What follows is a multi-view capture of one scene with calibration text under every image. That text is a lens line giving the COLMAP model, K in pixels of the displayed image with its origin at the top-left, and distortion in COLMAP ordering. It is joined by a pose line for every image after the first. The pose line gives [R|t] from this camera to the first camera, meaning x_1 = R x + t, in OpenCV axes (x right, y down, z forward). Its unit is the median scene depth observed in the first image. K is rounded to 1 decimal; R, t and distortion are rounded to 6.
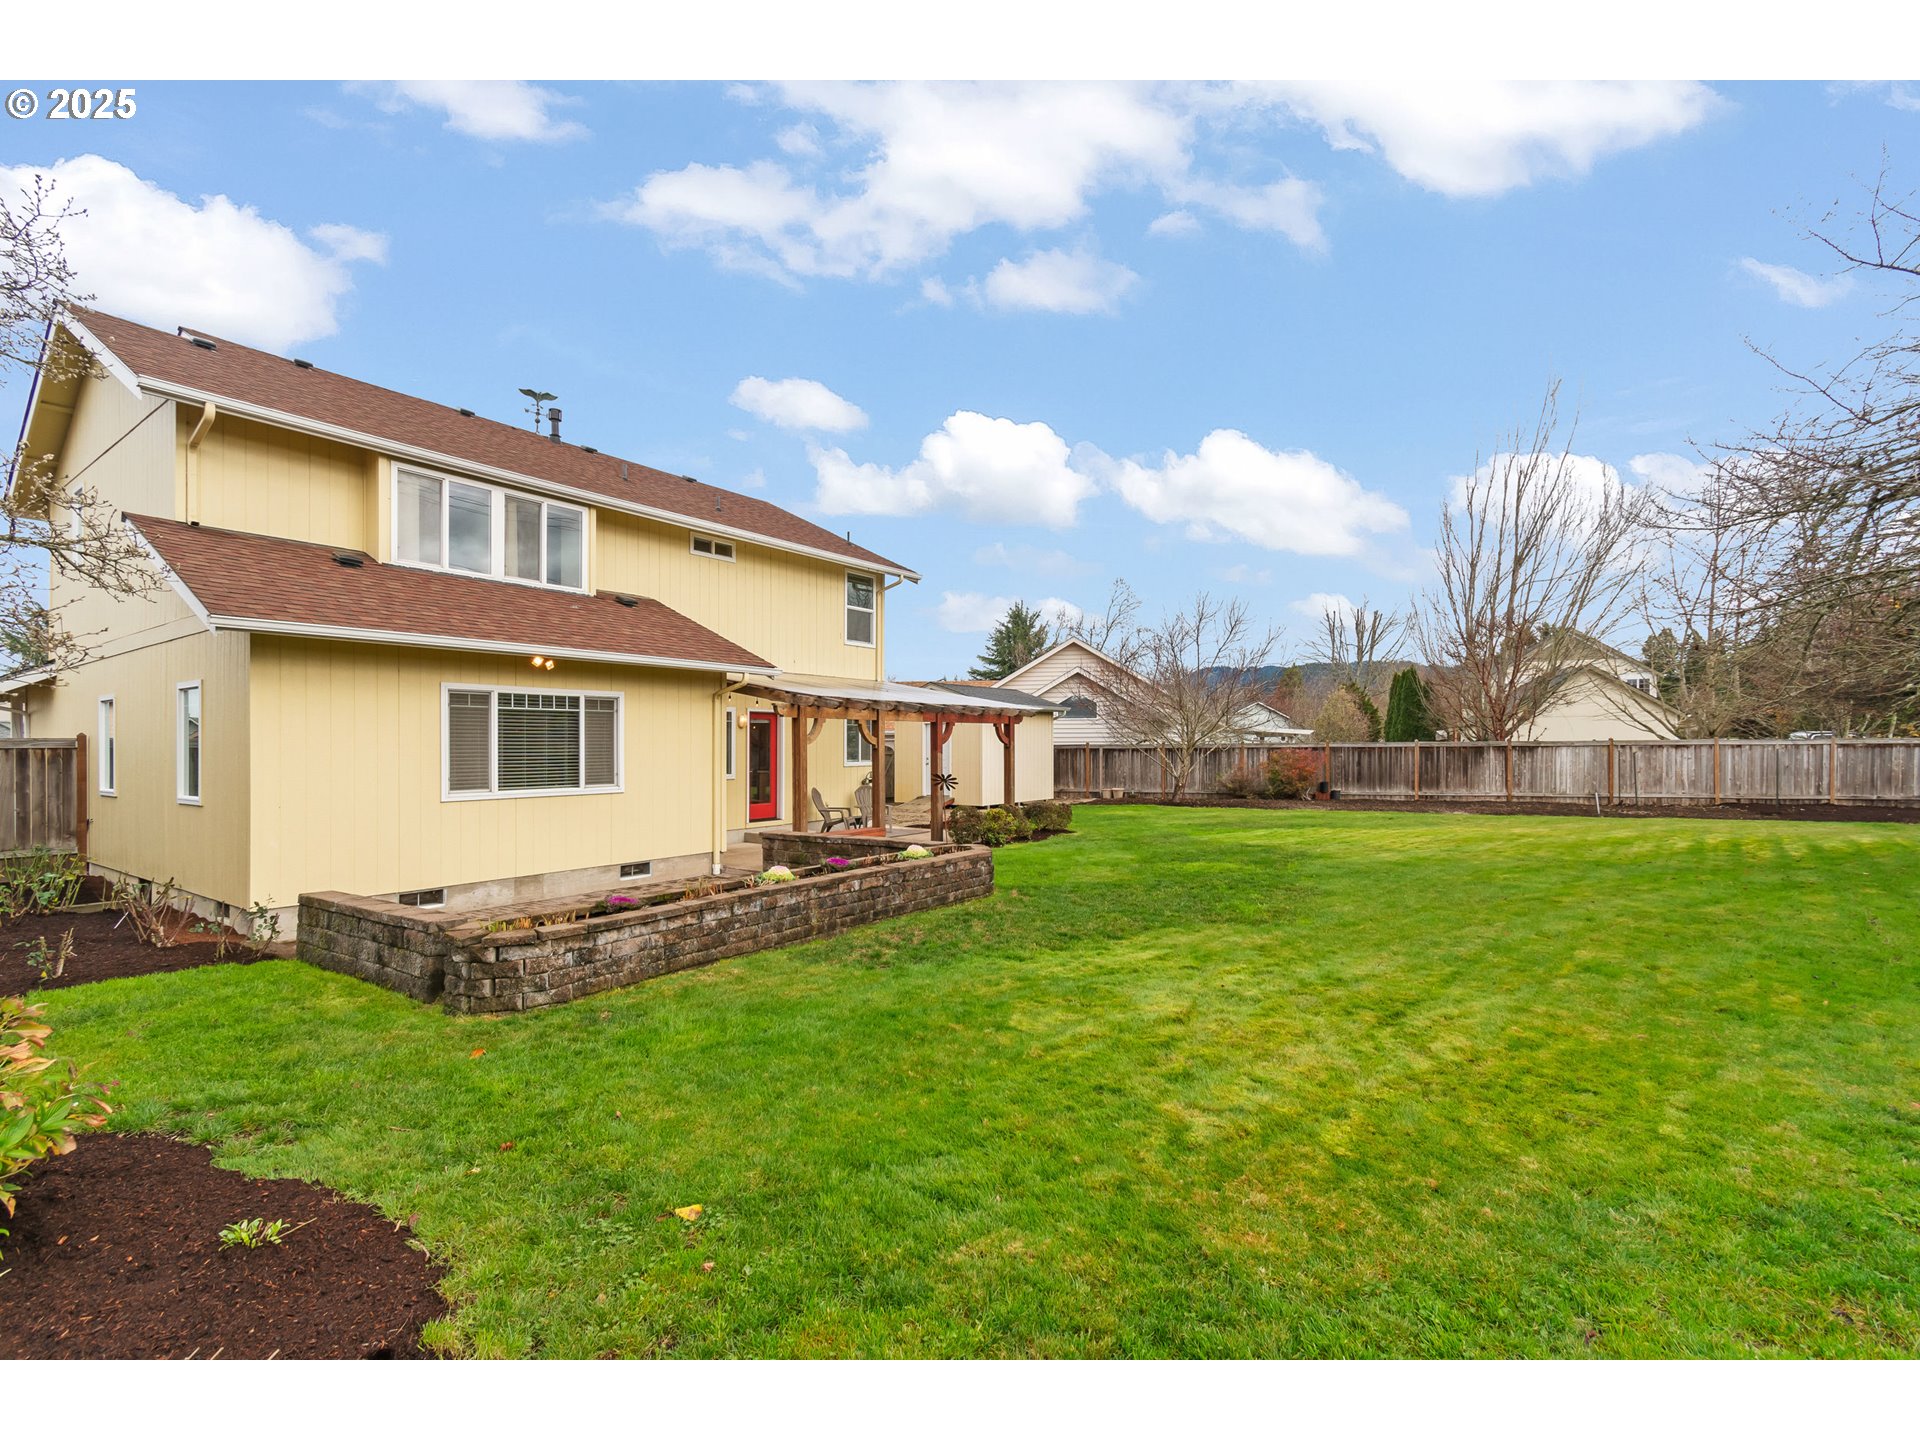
lens RADIAL K [[850.4, 0, 956.8], [0, 850.4, 723.7], [0, 0, 1]] dist [-0.000182, 0.000092]
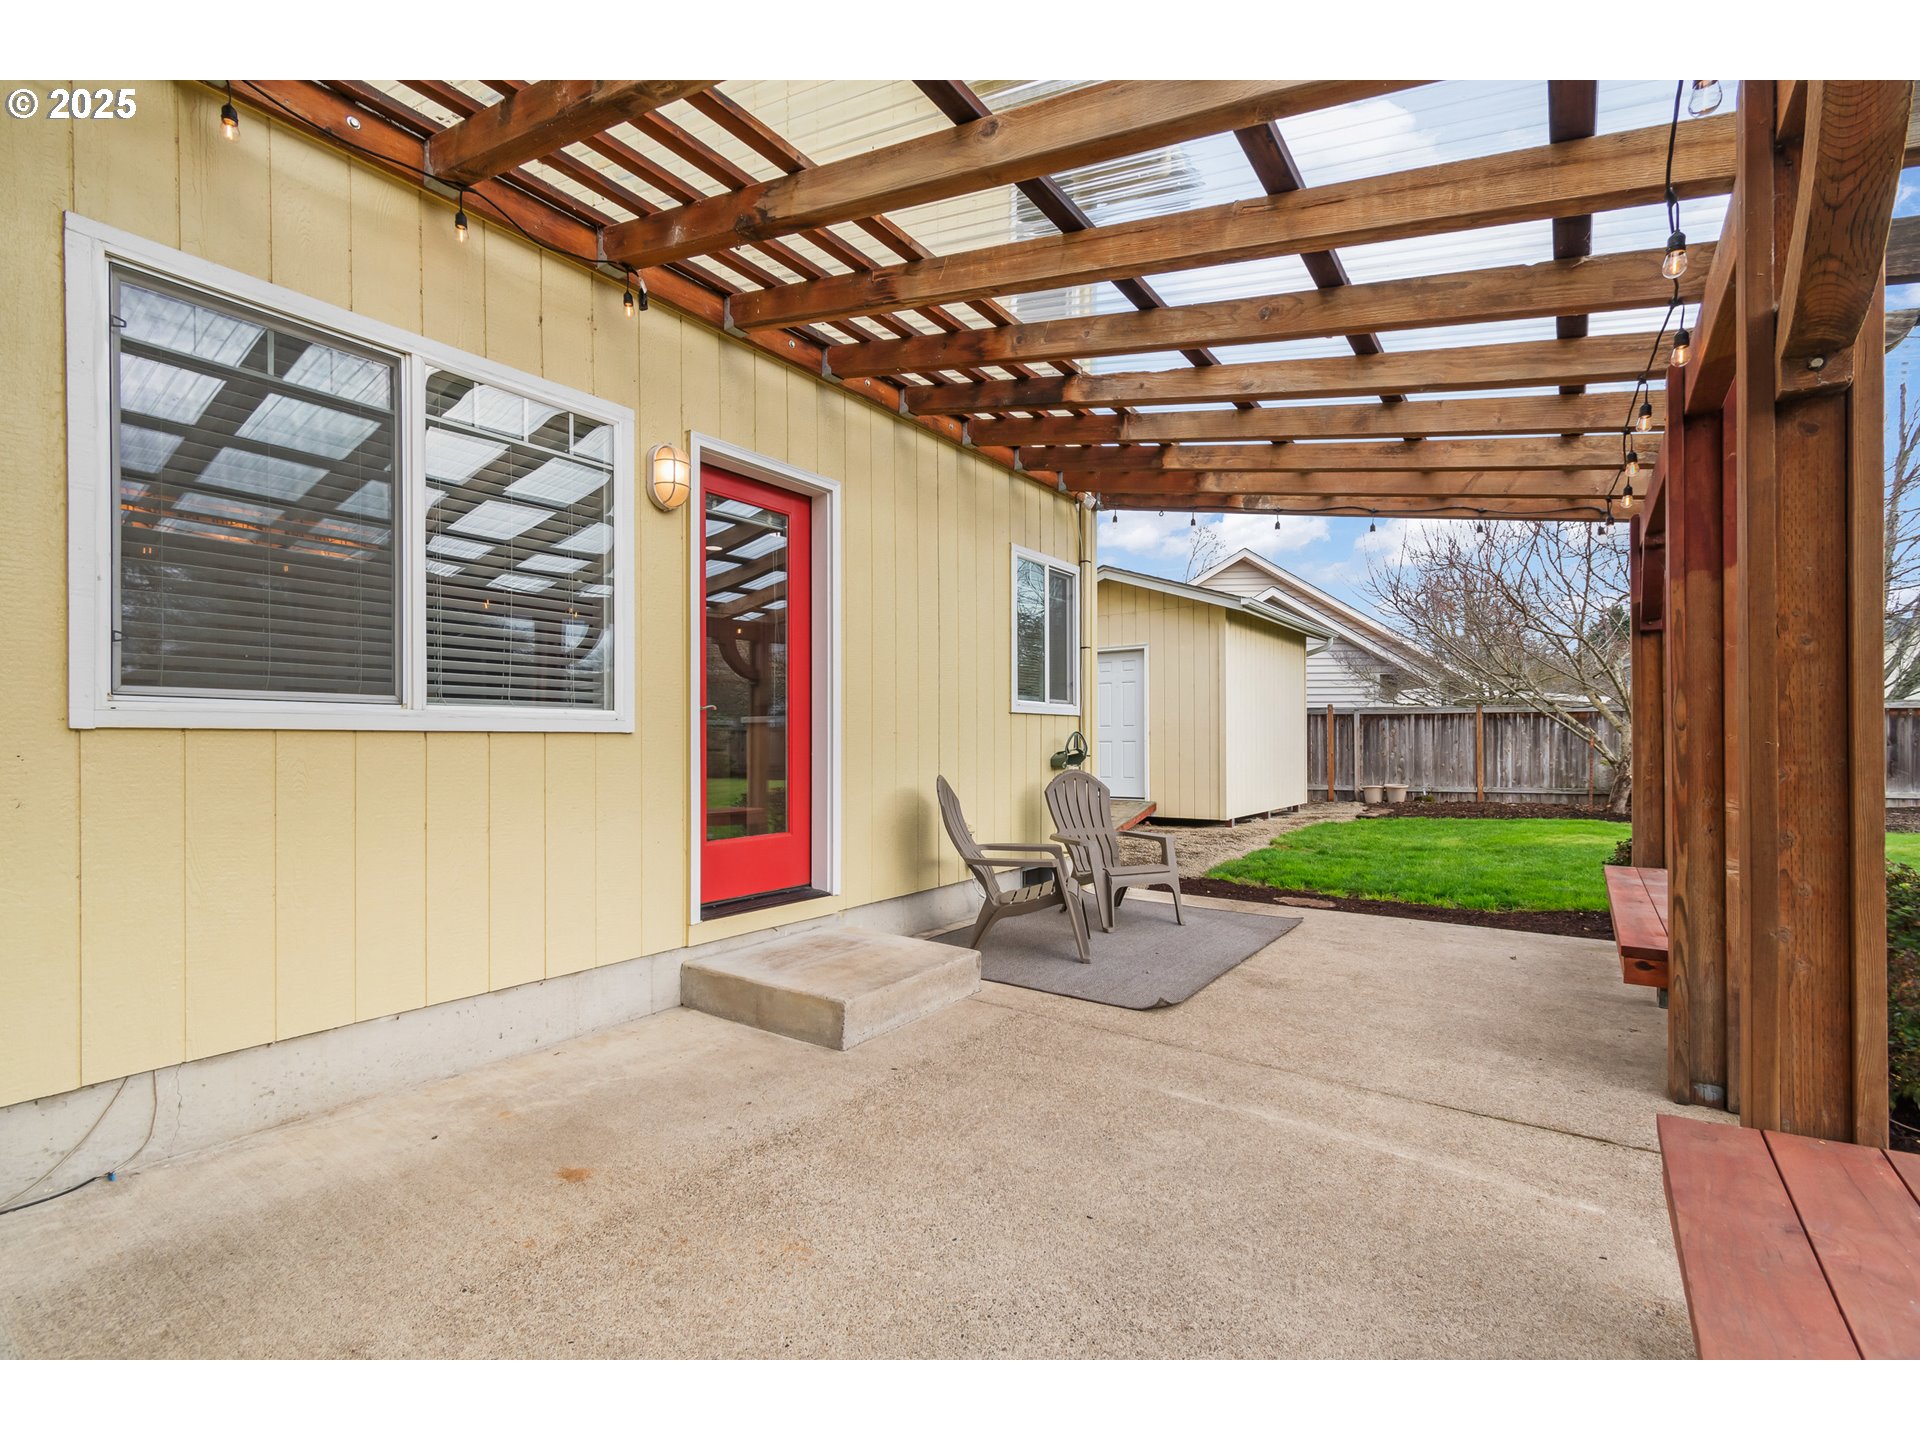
lens RADIAL K [[850.4, 0, 956.8], [0, 850.4, 723.7], [0, 0, 1]] dist [-0.000182, 0.000092]
pose [[0.999985, 0.003687, -0.004021, -0.098495], [-0.003652, 0.999956, 0.008649, 0.031956], [0.004053, -0.008634, 0.999955, 0.436487]]
